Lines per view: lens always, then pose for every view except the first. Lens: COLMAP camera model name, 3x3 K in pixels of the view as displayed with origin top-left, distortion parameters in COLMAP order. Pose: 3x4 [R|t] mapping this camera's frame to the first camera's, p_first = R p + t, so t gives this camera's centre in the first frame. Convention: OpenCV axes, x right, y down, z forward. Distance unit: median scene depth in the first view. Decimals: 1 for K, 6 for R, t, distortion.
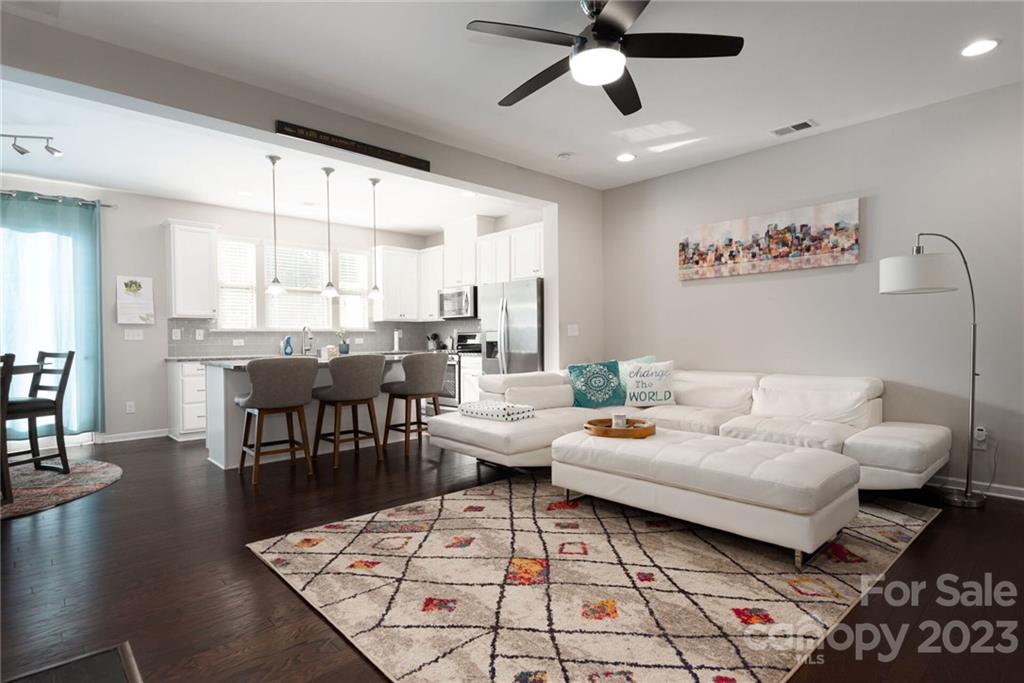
lens RADIAL K [[525.8, 0, 515.2], [0, 525.8, 344.1], [0, 0, 1]] dist [0.007575, 0.000377]
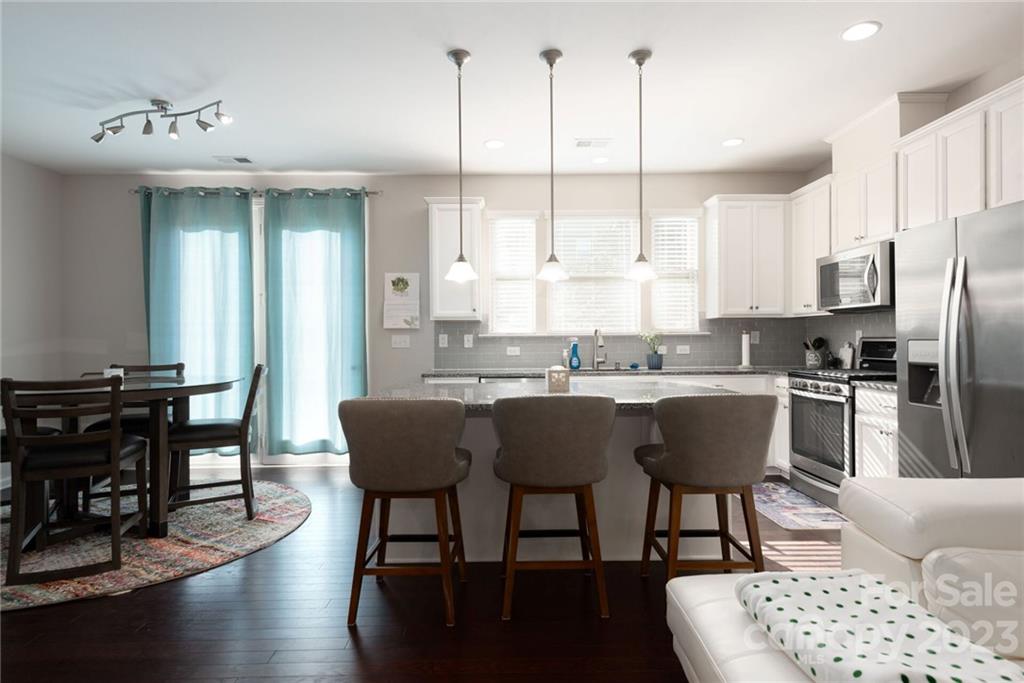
lens RADIAL K [[566.4, 0, 513.3], [0, 566.4, 333.9], [0, 0, 1]] dist [0.022501, -0.006031]
pose [[0.739825, -0.001040, -0.672798, 0.023245], [-0.007002, 0.999933, -0.009245, -0.024202], [0.672763, 0.011550, 0.739768, 0.476994]]
